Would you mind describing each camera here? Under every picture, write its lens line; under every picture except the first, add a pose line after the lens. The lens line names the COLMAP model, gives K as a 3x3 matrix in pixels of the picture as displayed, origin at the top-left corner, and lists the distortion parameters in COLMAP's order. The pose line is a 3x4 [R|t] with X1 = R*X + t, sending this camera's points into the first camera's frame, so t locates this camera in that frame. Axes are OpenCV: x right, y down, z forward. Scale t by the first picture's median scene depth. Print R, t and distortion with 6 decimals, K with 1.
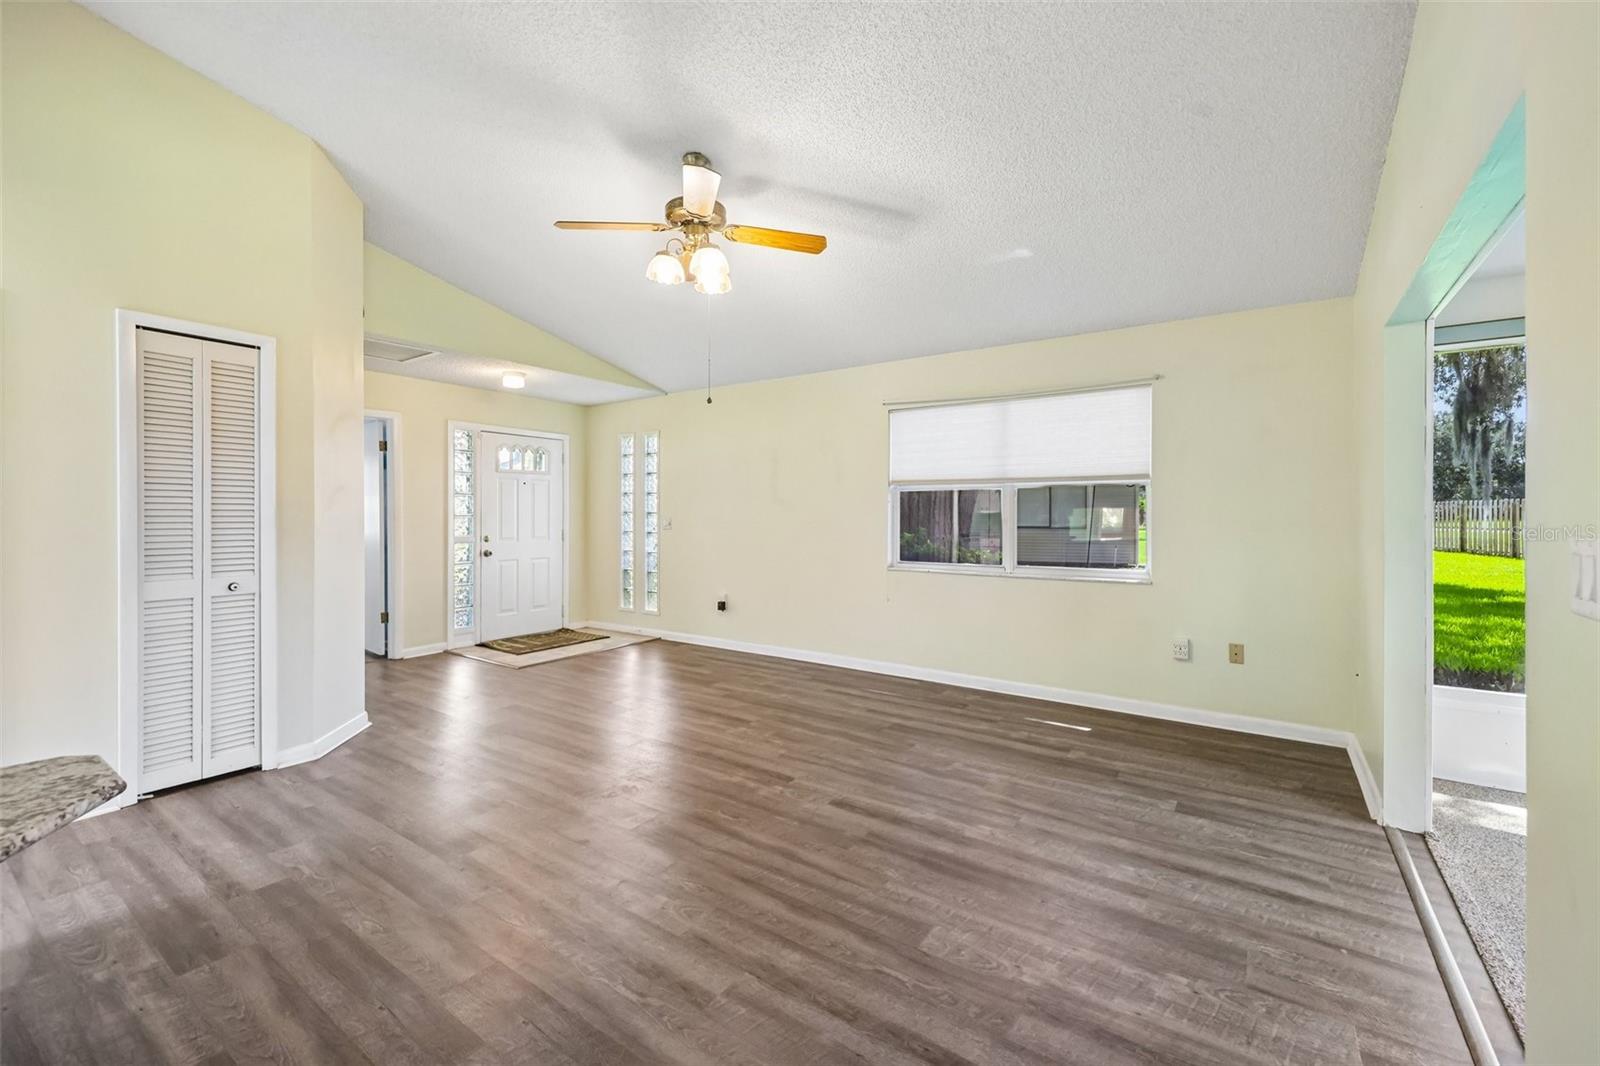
lens RADIAL K [[672.5, 0, 775.5], [0, 672.5, 515.4], [0, 0, 1]] dist [0.008375, -0.003124]
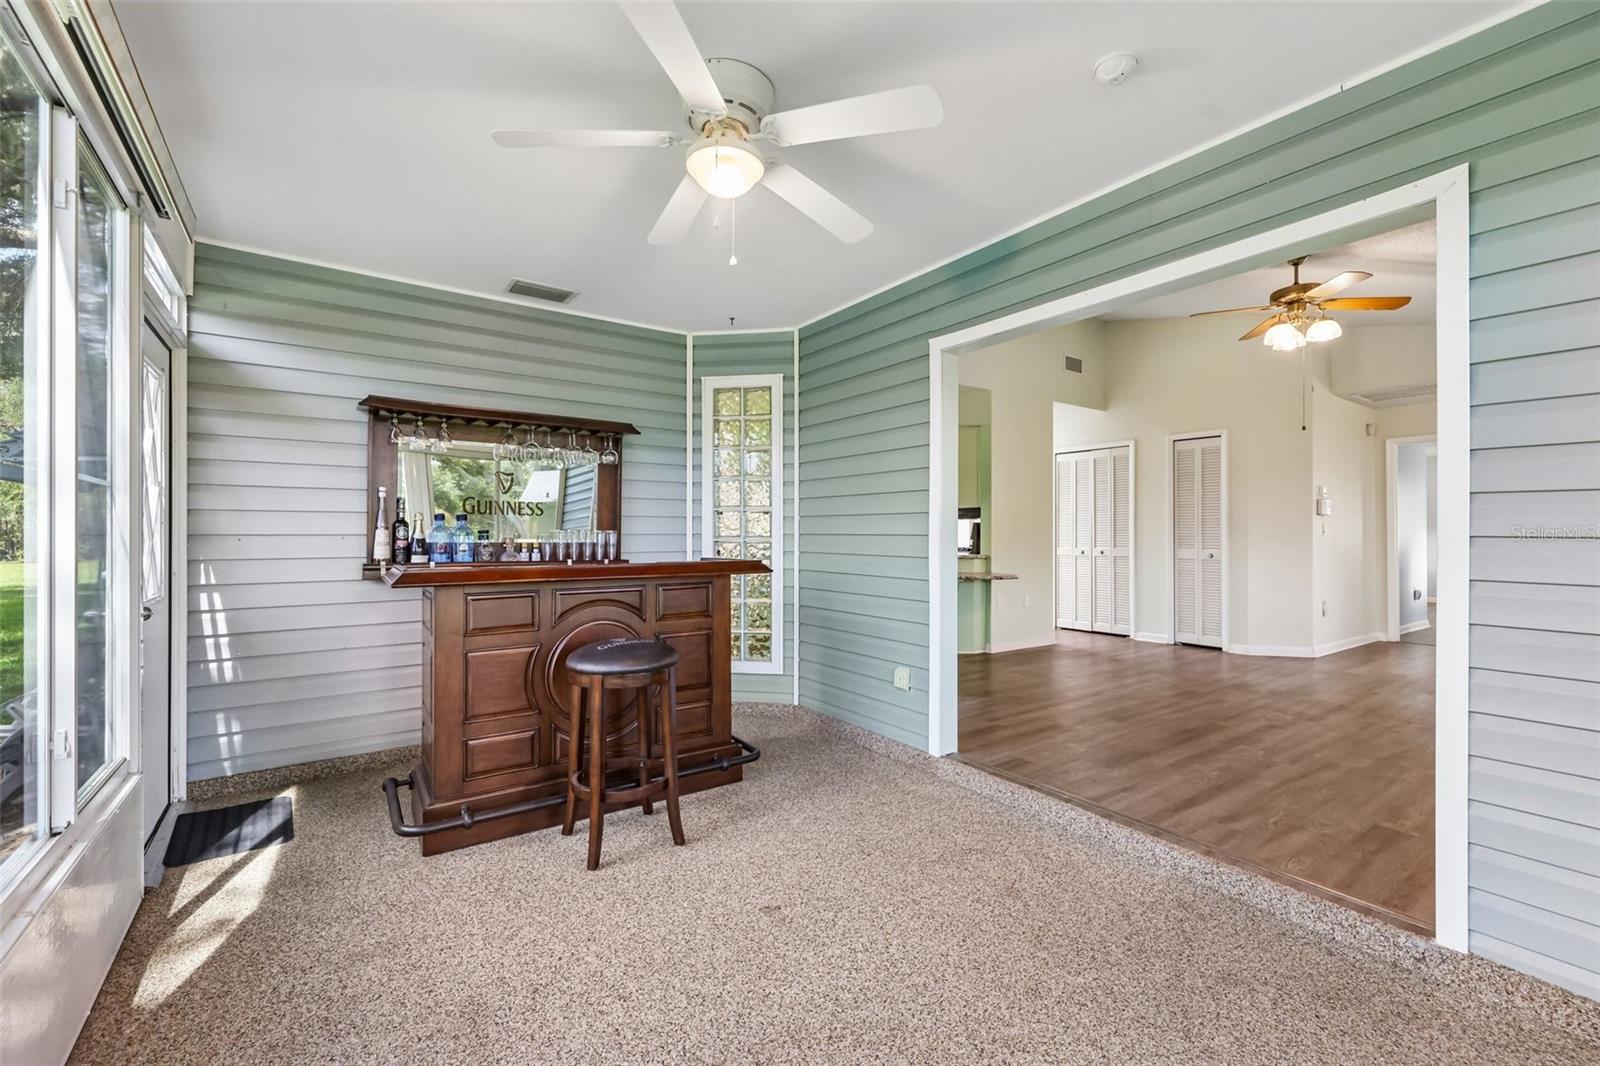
lens RADIAL K [[672.5, 0, 802.6], [0, 672.5, 528.2], [0, 0, 1]] dist [0.008375, -0.003124]
pose [[-0.321417, -0.003229, -0.946932, 1.168838], [-0.001890, 0.999994, -0.002769, 0.023259], [0.946936, 0.000900, -0.321421, 0.372598]]
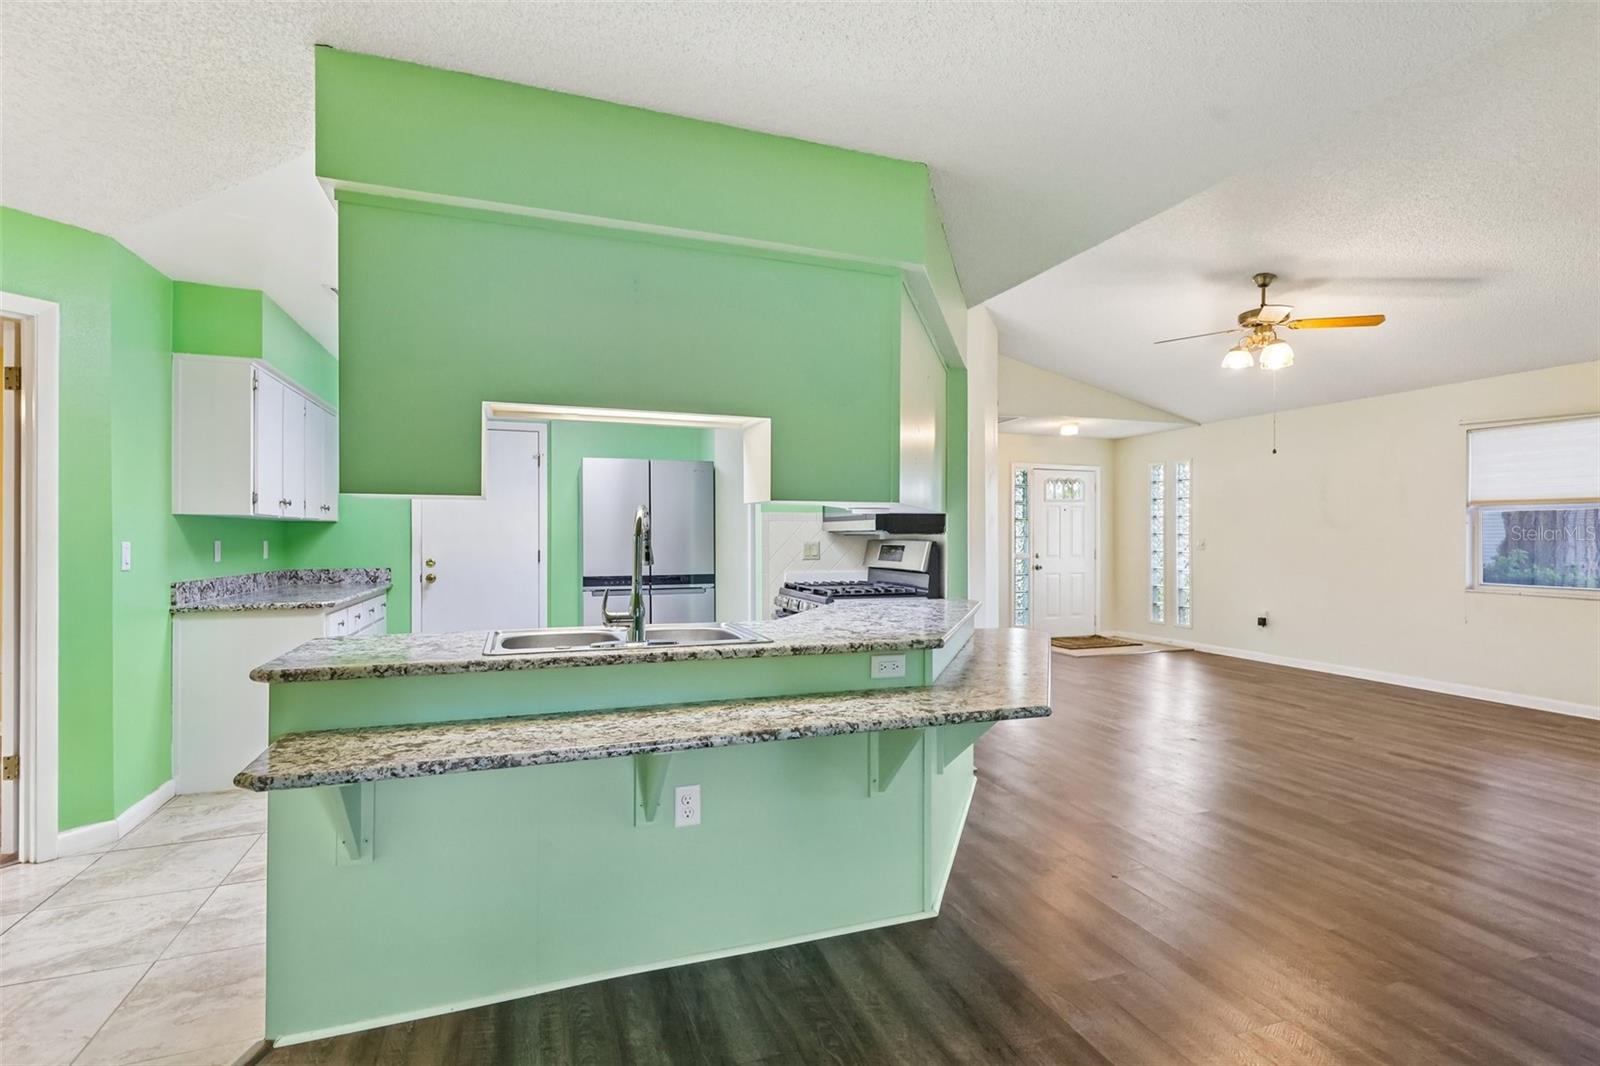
lens RADIAL K [[752.4, 0, 794.5], [0, 752.4, 537.8], [0, 0, 1]] dist [0.006199, -0.002108]
pose [[0.828596, 0.000784, -0.559846, -0.037301], [0.000268, 0.999998, 0.001797, -0.000975], [0.559846, -0.001639, 0.828595, -0.594548]]
